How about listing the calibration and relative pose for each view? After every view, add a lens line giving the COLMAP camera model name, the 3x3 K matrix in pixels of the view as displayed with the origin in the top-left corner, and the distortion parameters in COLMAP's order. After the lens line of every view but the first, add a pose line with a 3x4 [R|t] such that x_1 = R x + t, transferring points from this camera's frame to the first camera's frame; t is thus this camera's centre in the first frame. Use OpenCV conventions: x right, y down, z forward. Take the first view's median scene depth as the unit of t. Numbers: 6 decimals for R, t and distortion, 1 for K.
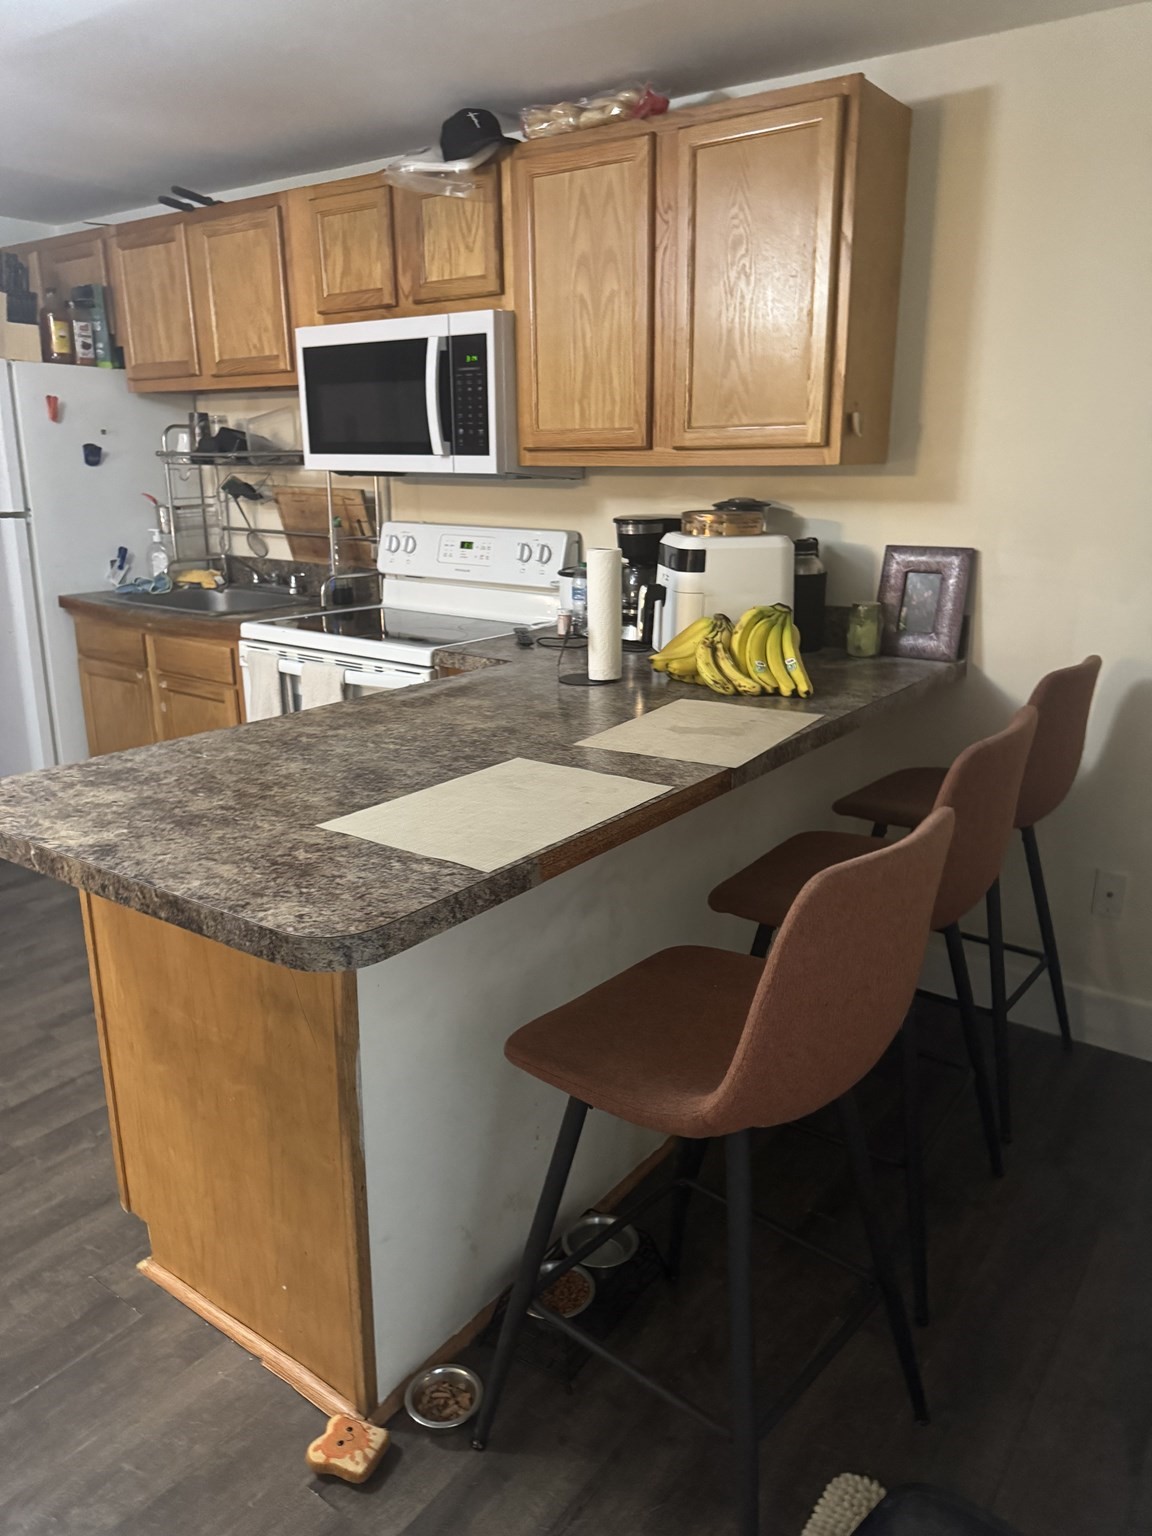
lens RADIAL K [[1090.3, 0, 588.9], [0, 1090.3, 779.7], [0, 0, 1]] dist [0.040420, -0.047572]
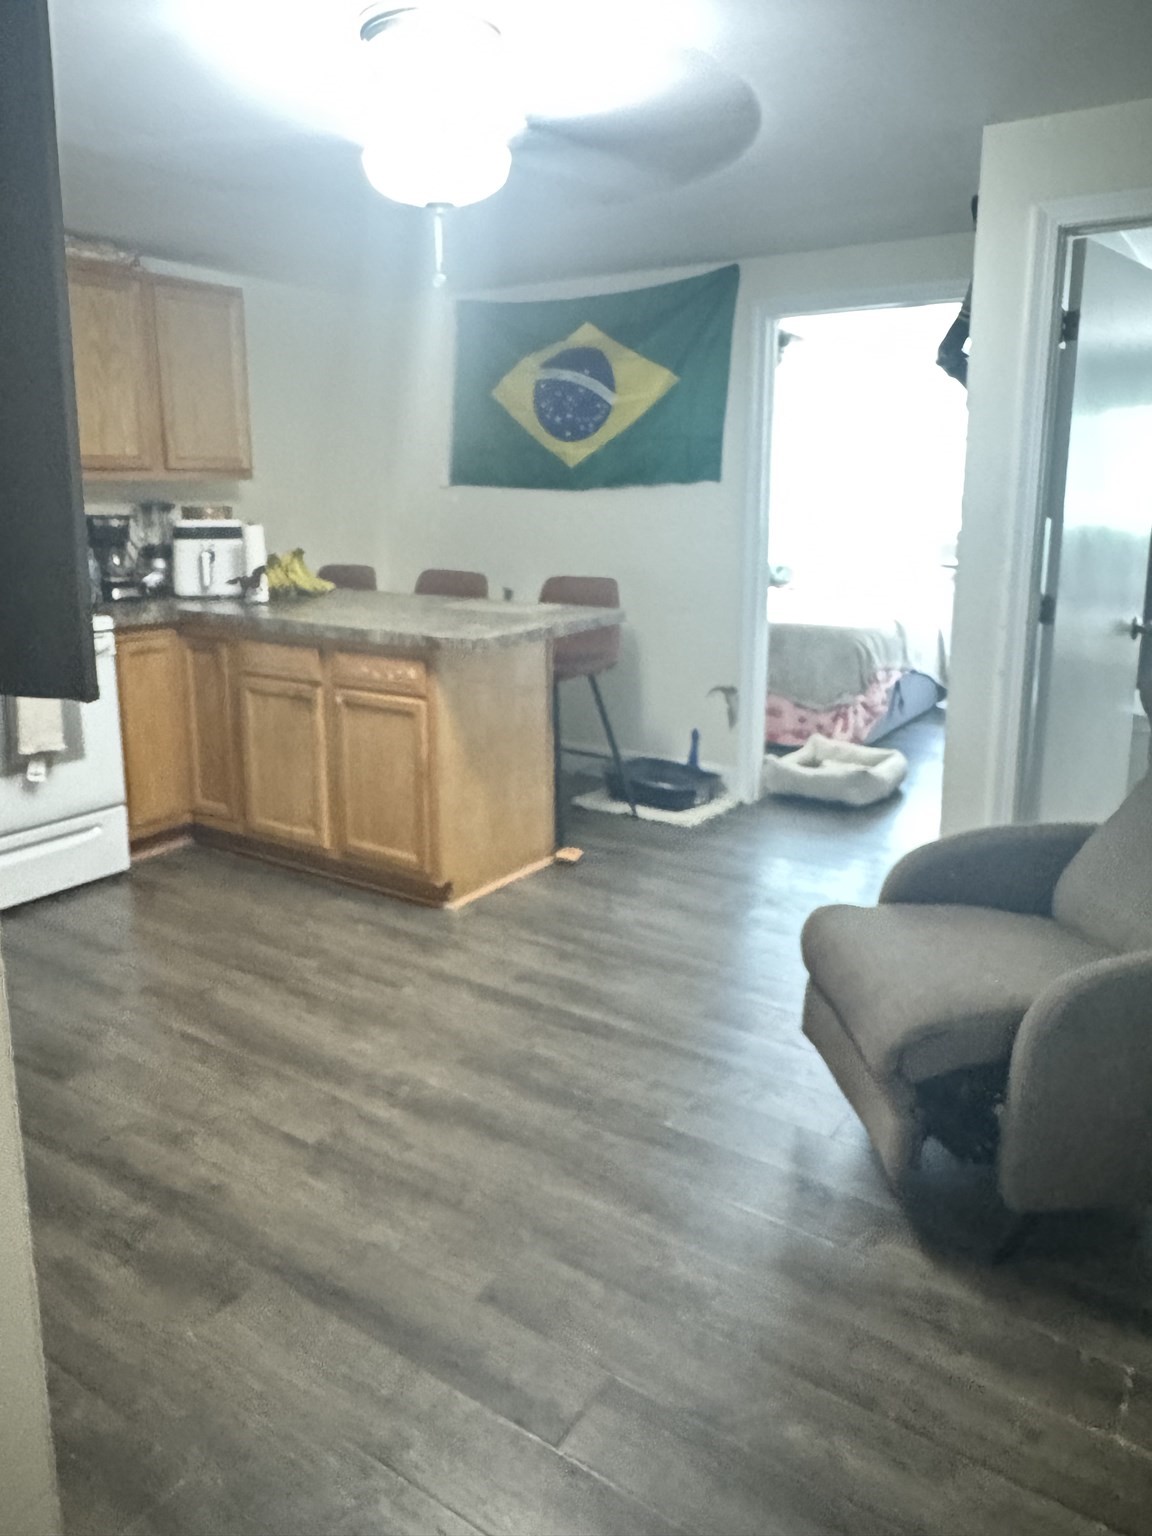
lens RADIAL K [[1090.3, 0, 558.3], [0, 1090.3, 681.0], [0, 0, 1]] dist [0.040420, -0.047572]
pose [[-0.031034, -0.180274, 0.983127, -1.430952], [0.284641, 0.941279, 0.181585, -0.128017], [-0.958132, 0.285474, 0.022102, 0.460981]]
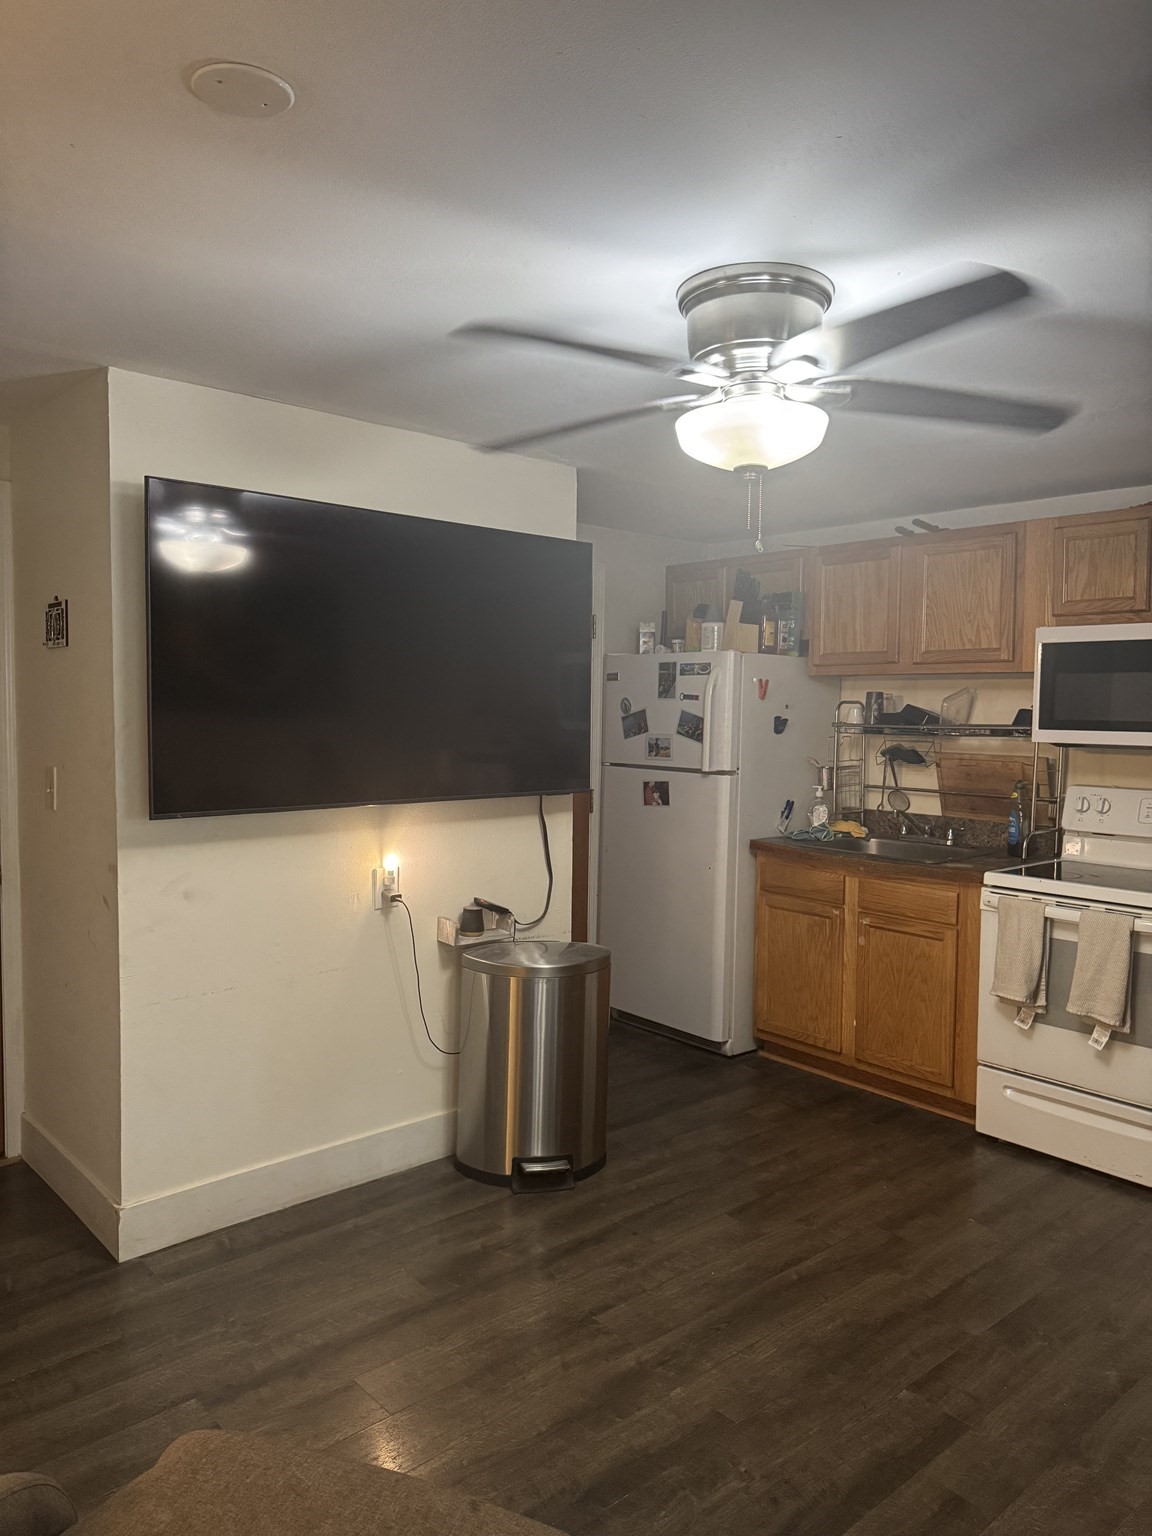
lens RADIAL K [[1090.3, 0, 578.1], [0, 1090.3, 766.4], [0, 0, 1]] dist [0.040420, -0.047572]
pose [[0.977496, 0.021482, -0.209859, -0.549536], [-0.069635, 0.971899, -0.224865, 0.040866], [0.199131, 0.234418, 0.951523, -0.215214]]
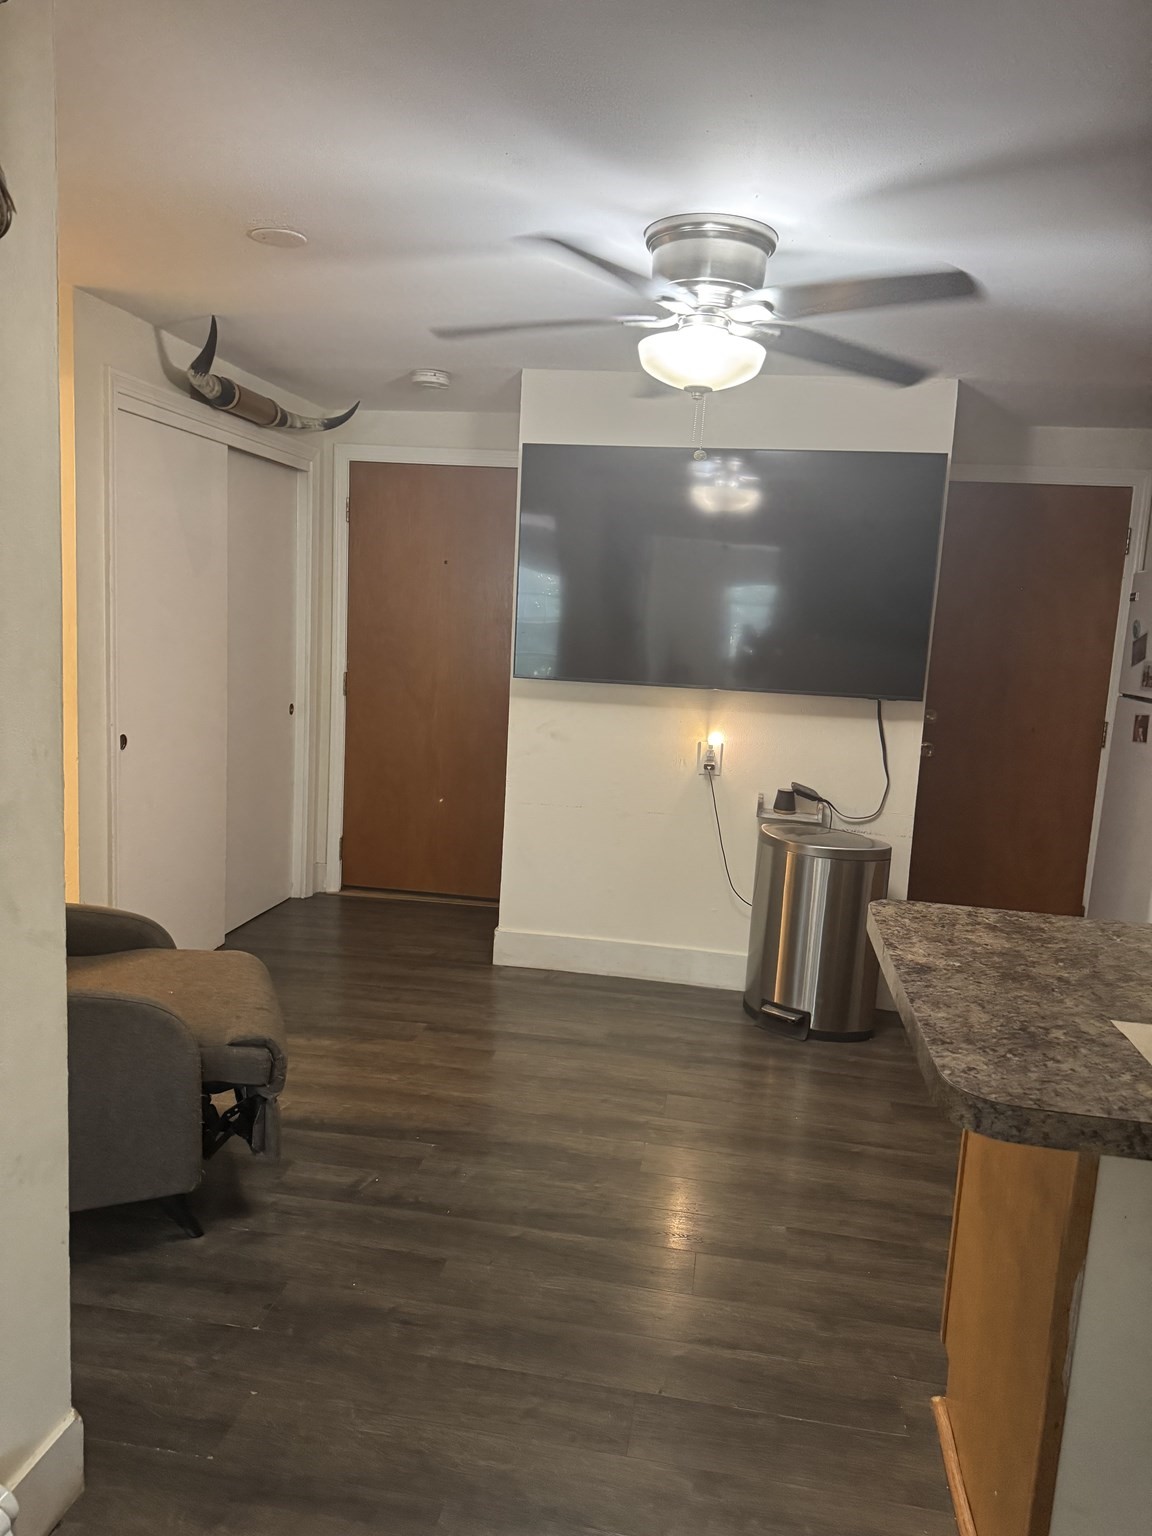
lens RADIAL K [[1090.3, 0, 571.3], [0, 1090.3, 773.8], [0, 0, 1]] dist [0.040420, -0.047572]
pose [[0.442434, 0.146725, -0.884717, 0.180846], [-0.303726, 0.952740, 0.006117, -0.012944], [0.843802, 0.266005, 0.466089, 0.052042]]
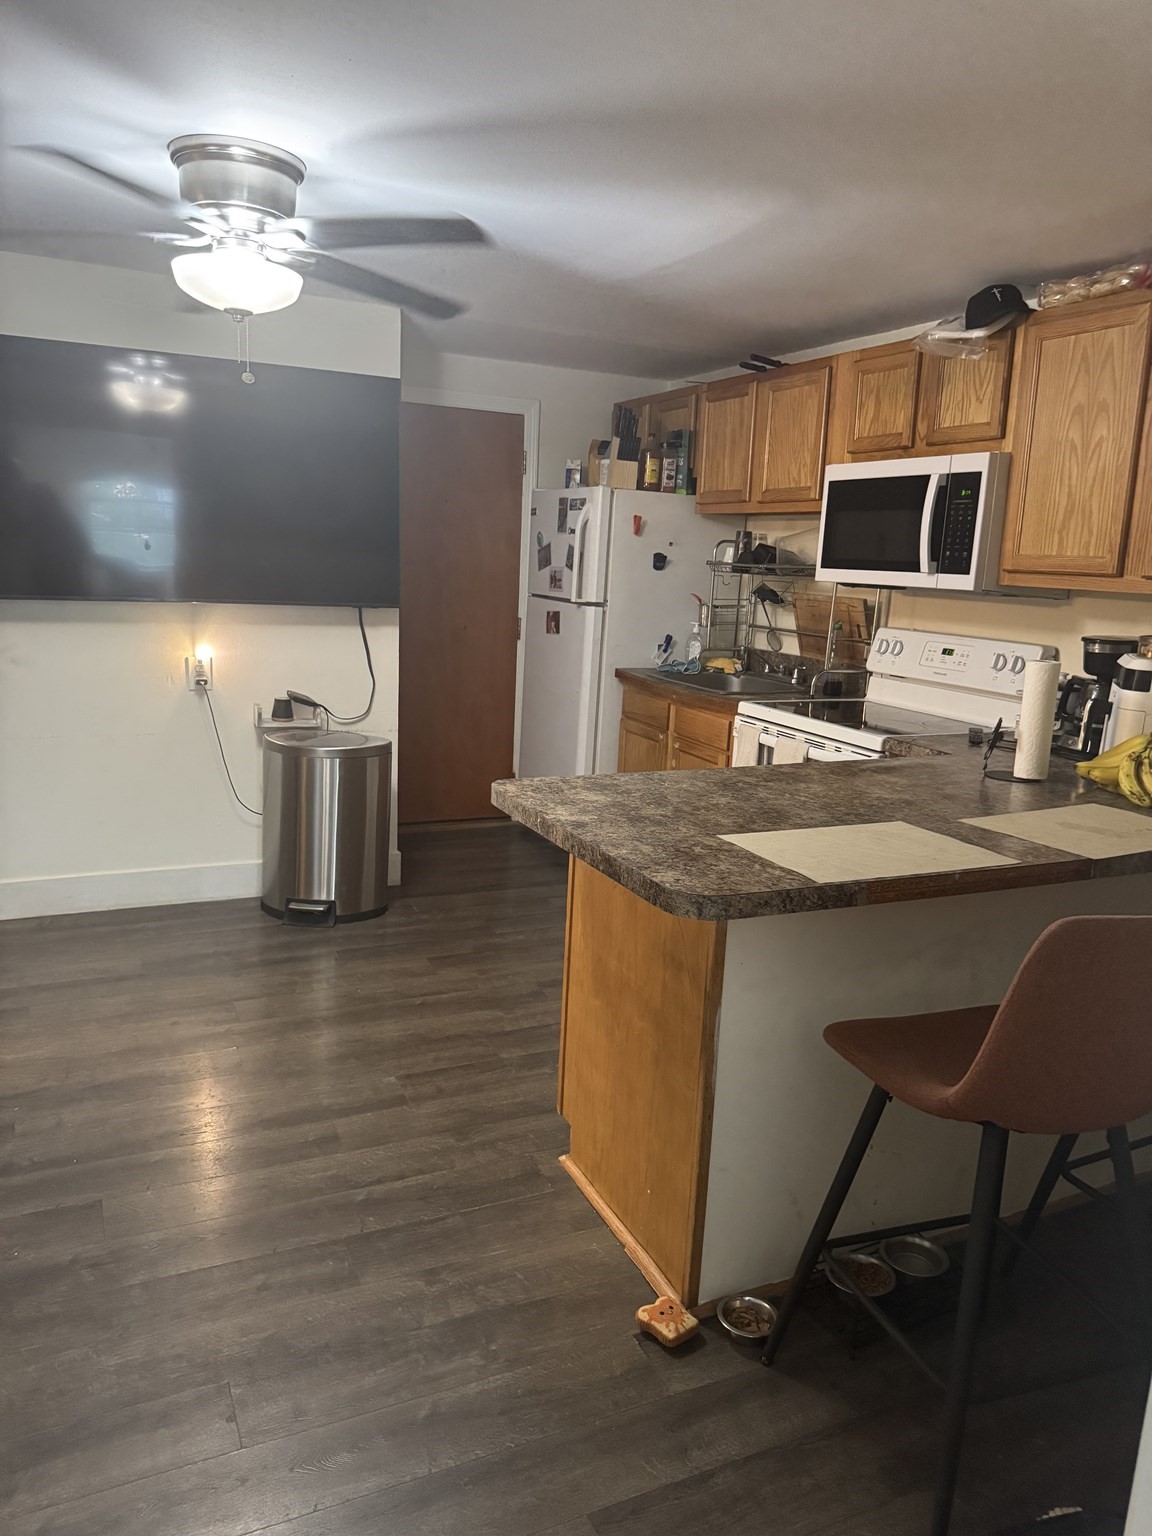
lens RADIAL K [[1090.3, 0, 579.6], [0, 1090.3, 771.8], [0, 0, 1]] dist [0.040420, -0.047572]
pose [[0.872556, 0.133250, -0.469990, 0.115777], [-0.179642, 0.982191, -0.055046, 0.035538], [0.454285, 0.132460, 0.880954, -0.146603]]
